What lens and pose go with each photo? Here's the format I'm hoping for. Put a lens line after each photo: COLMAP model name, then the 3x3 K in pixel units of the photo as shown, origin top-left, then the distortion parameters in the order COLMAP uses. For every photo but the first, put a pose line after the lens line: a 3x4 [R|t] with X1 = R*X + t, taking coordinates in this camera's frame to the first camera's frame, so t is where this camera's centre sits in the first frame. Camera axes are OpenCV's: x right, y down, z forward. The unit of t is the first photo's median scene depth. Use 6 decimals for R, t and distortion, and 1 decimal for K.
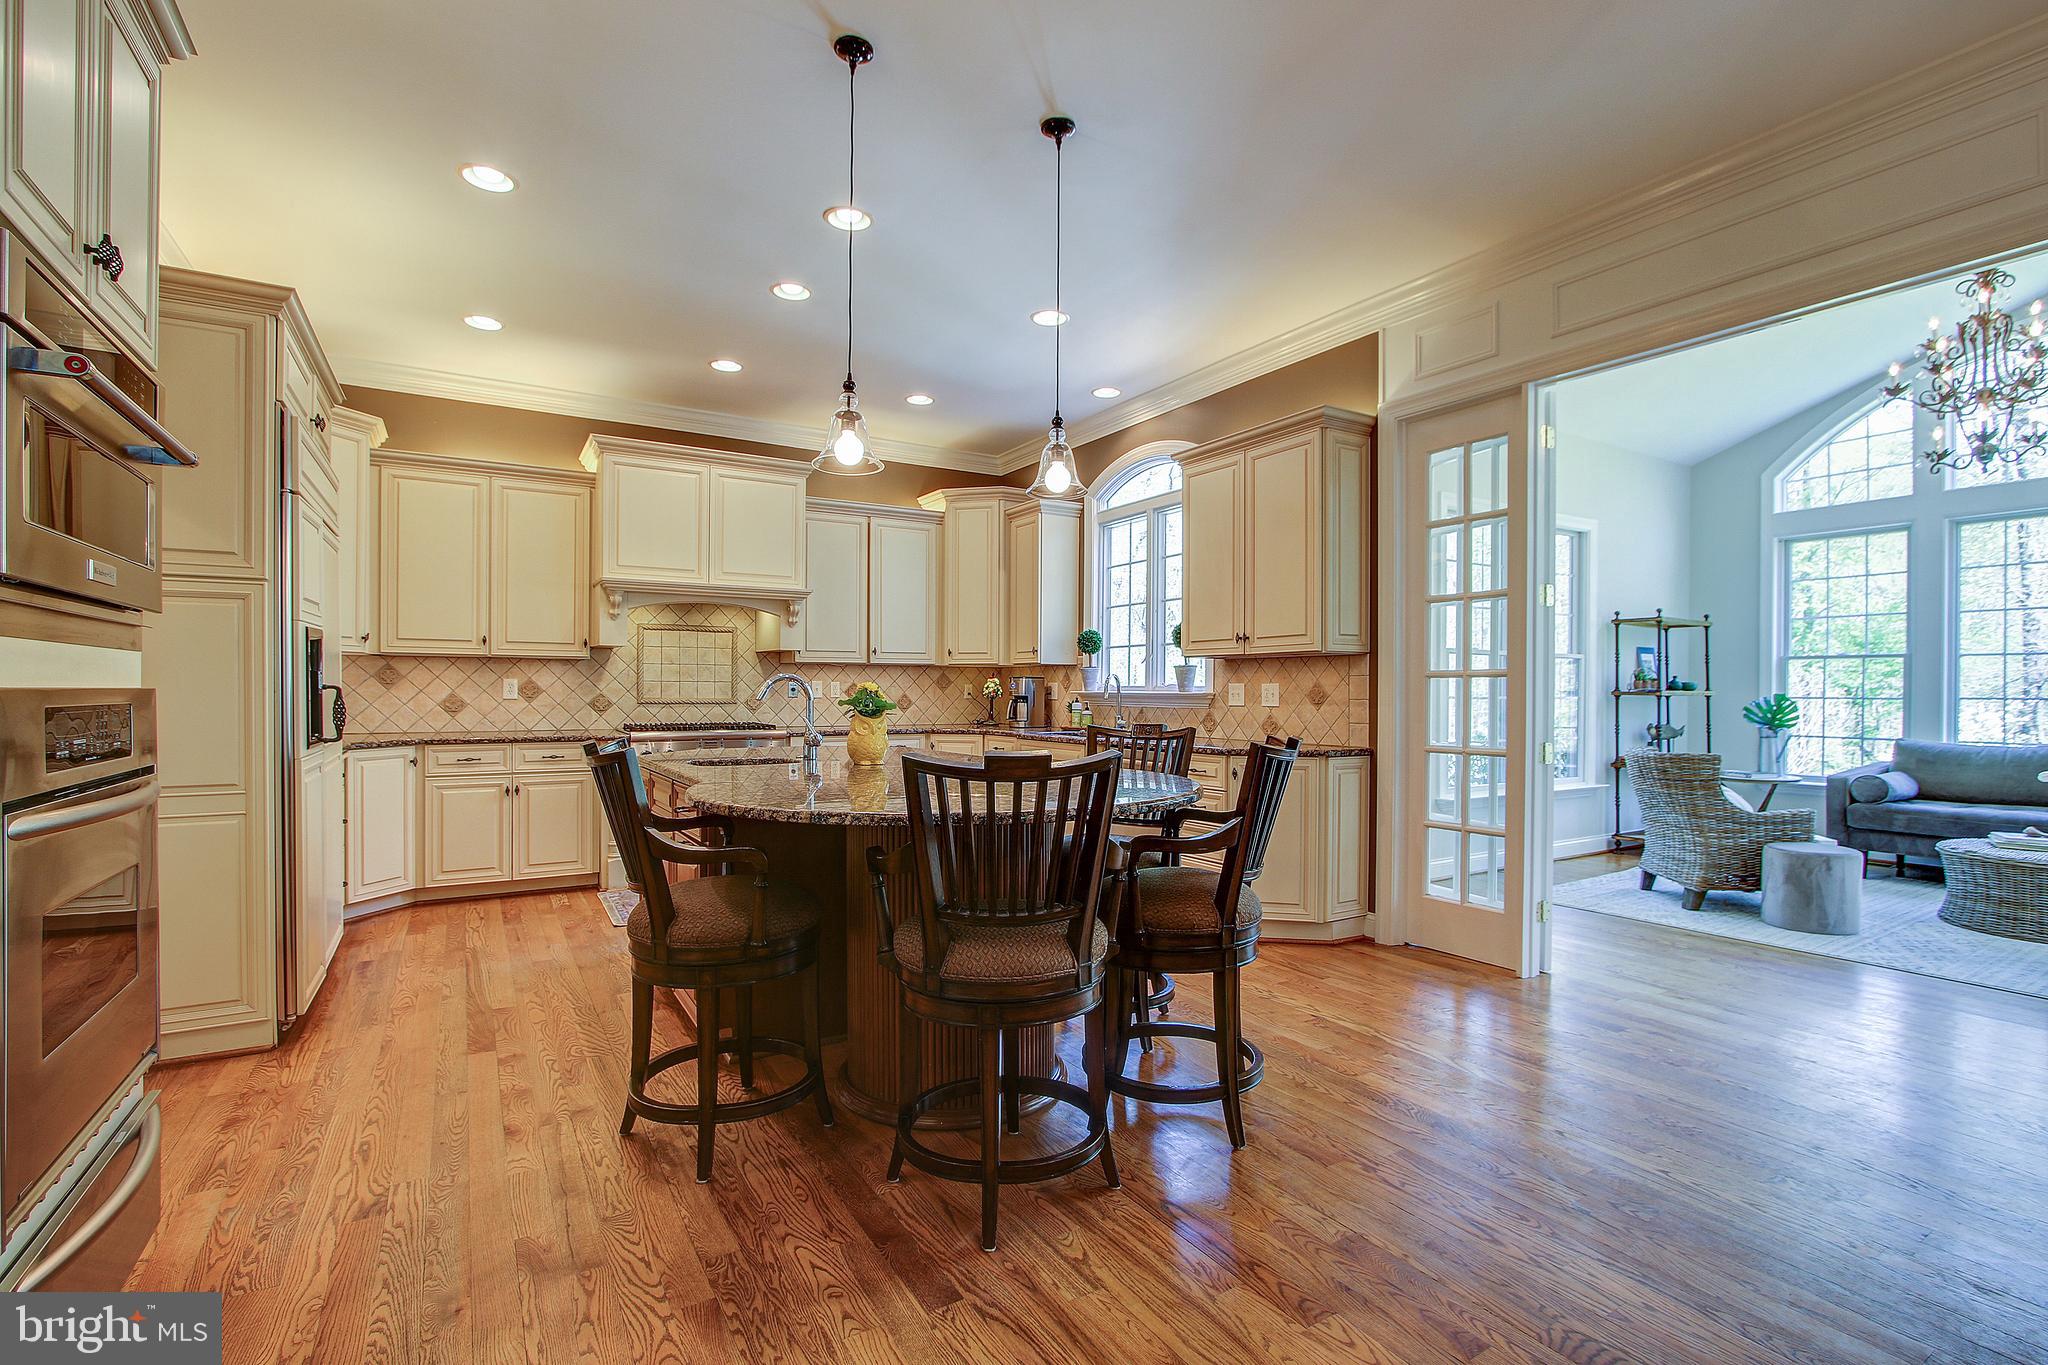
lens RADIAL K [[943.9, 0, 1036.4], [0, 943.9, 700.7], [0, 0, 1]] dist [-0.010952, -0.000083]
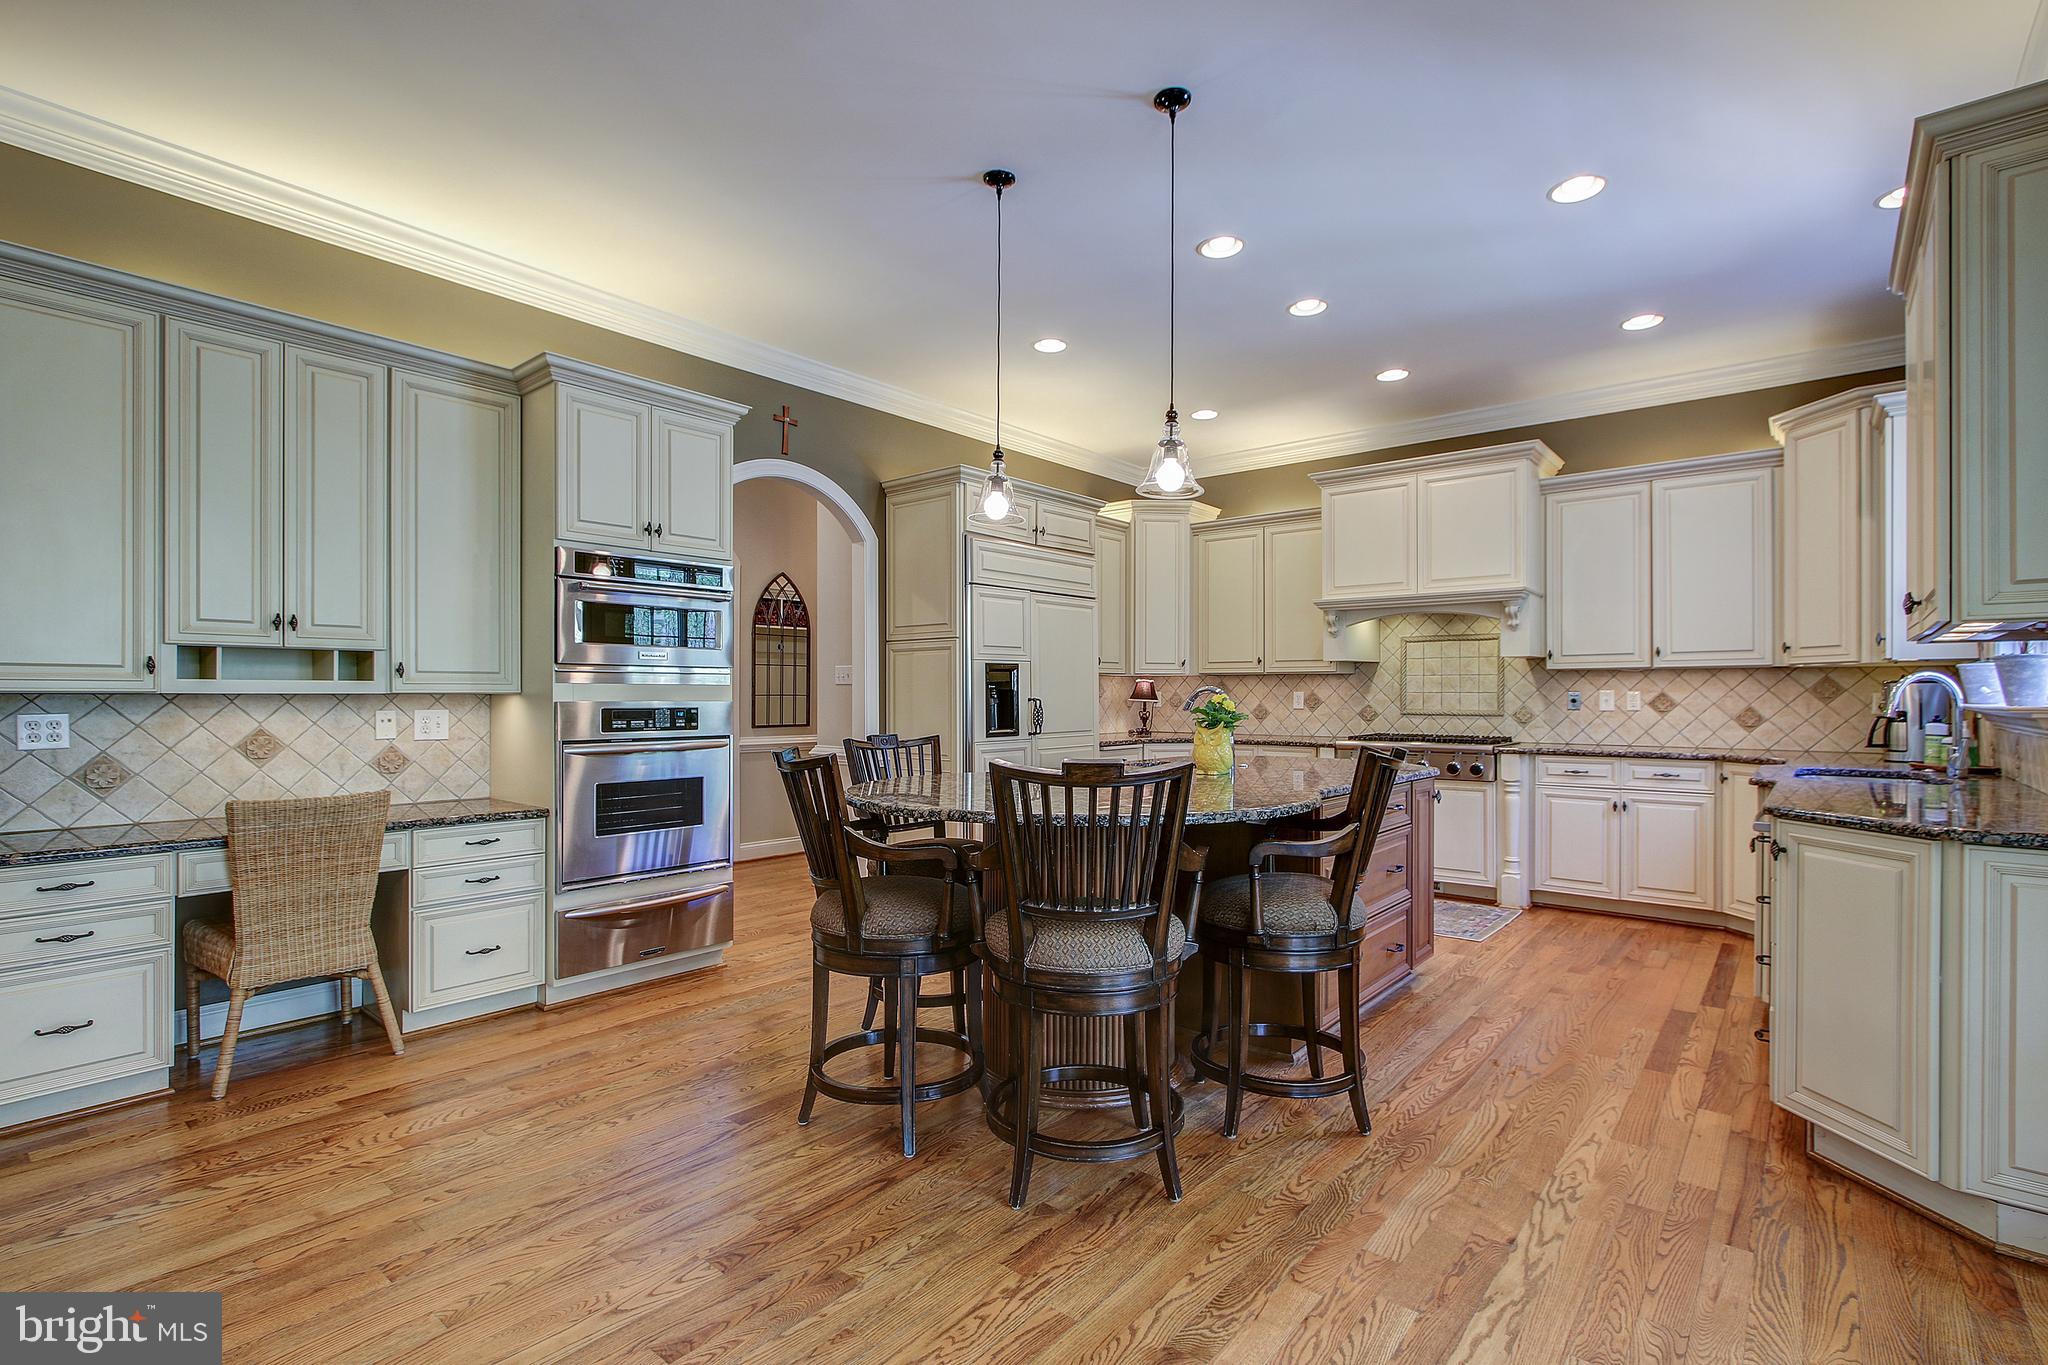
lens RADIAL K [[943.9, 0, 1016.0], [0, 943.9, 682.5], [0, 0, 1]] dist [-0.010952, -0.000083]
pose [[0.316560, -0.018546, -0.948391, 0.417021], [-0.012669, 0.999637, -0.023777, -0.002239], [0.948488, 0.019542, 0.316211, 0.272573]]
